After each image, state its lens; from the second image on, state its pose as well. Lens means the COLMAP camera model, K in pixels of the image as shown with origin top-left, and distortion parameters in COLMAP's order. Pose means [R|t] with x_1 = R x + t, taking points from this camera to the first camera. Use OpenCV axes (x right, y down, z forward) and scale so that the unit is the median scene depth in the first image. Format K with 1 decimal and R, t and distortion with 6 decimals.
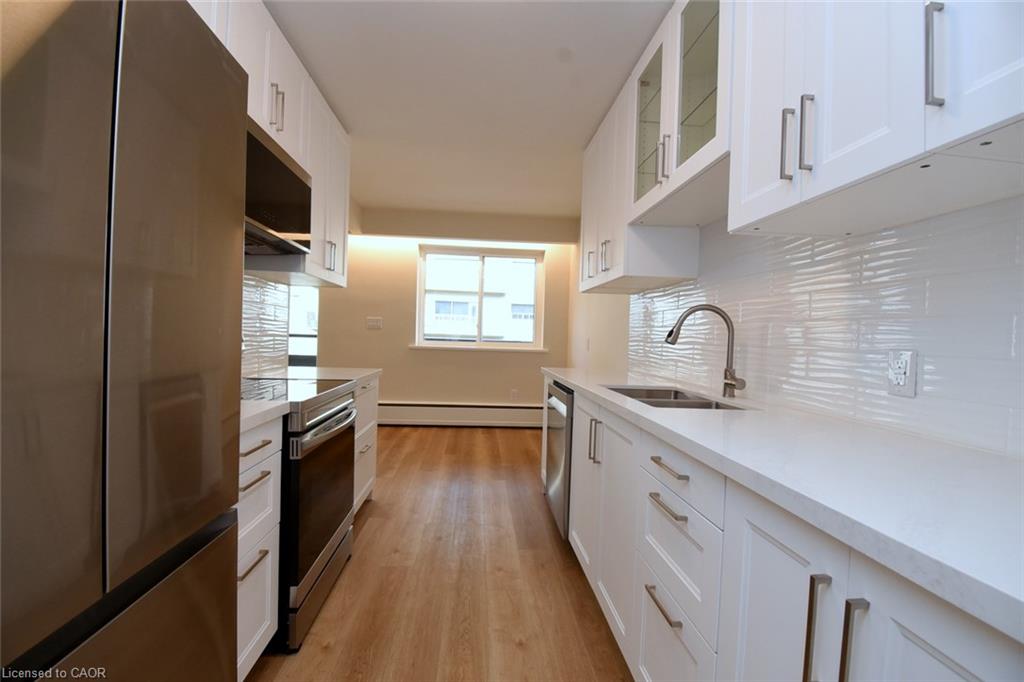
lens RADIAL K [[463.3, 0, 520.6], [0, 463.3, 339.0], [0, 0, 1]] dist [0.010718, -0.014873]
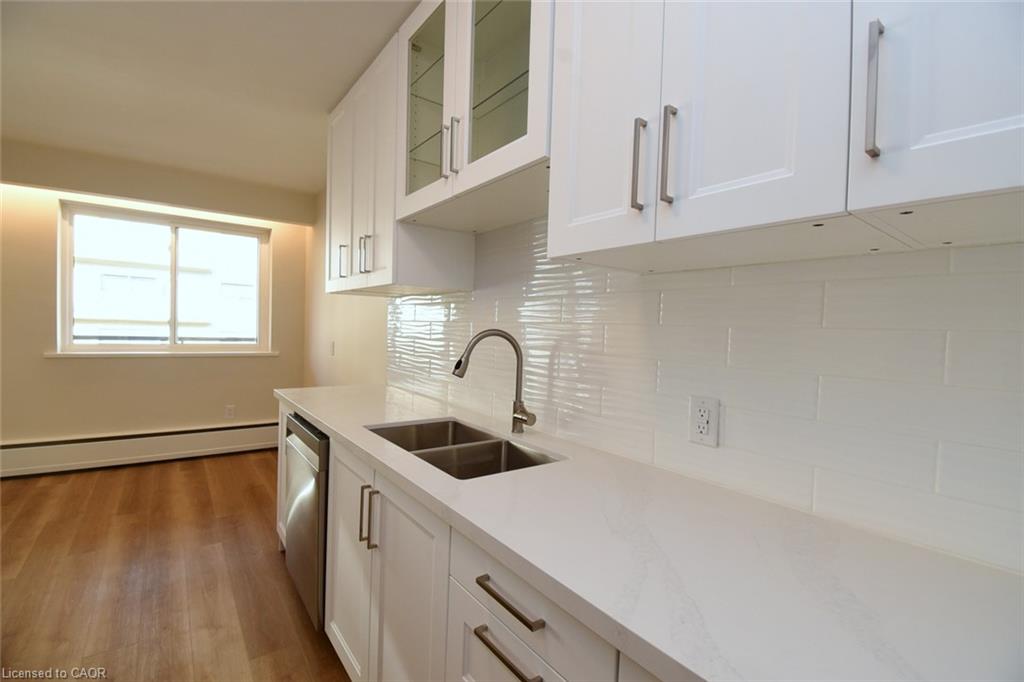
lens RADIAL K [[463.3, 0, 513.6], [0, 463.3, 345.1], [0, 0, 1]] dist [0.010718, -0.014873]
pose [[0.856439, -0.018067, 0.515932, -0.016078], [-0.006277, 0.998949, 0.045401, -0.073104], [-0.516210, -0.042122, 0.855425, 0.209687]]
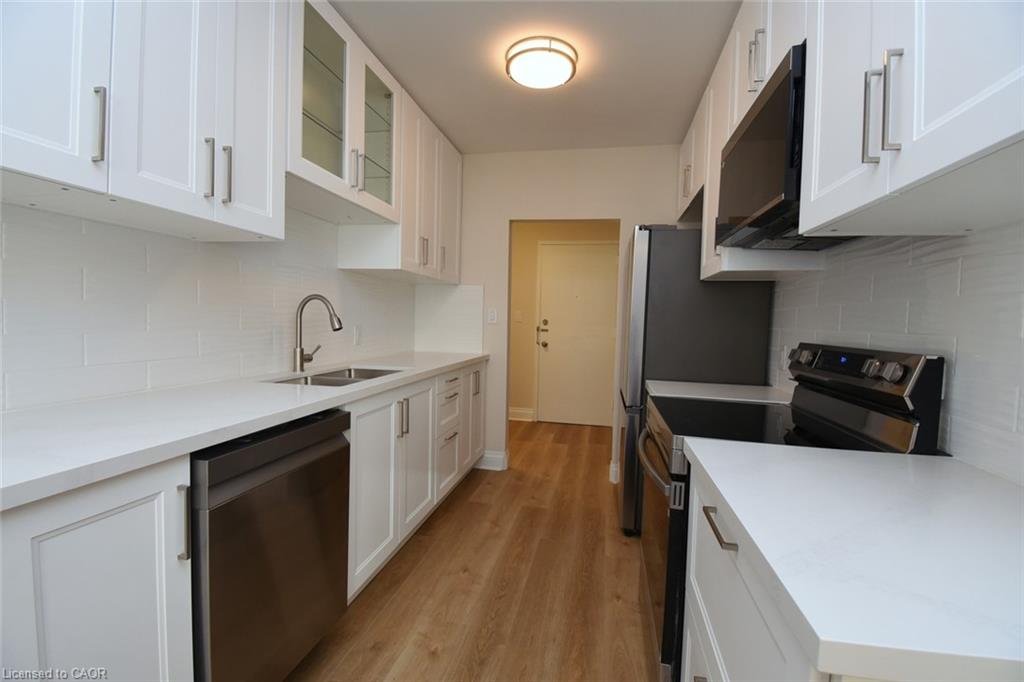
lens RADIAL K [[463.3, 0, 511.9], [0, 463.3, 340.4], [0, 0, 1]] dist [0.010718, -0.014873]
pose [[-0.953671, -0.064780, 0.293793, -0.337246], [-0.050444, 0.997149, 0.056121, -0.038976], [-0.296591, 0.038701, -0.954220, 1.596794]]
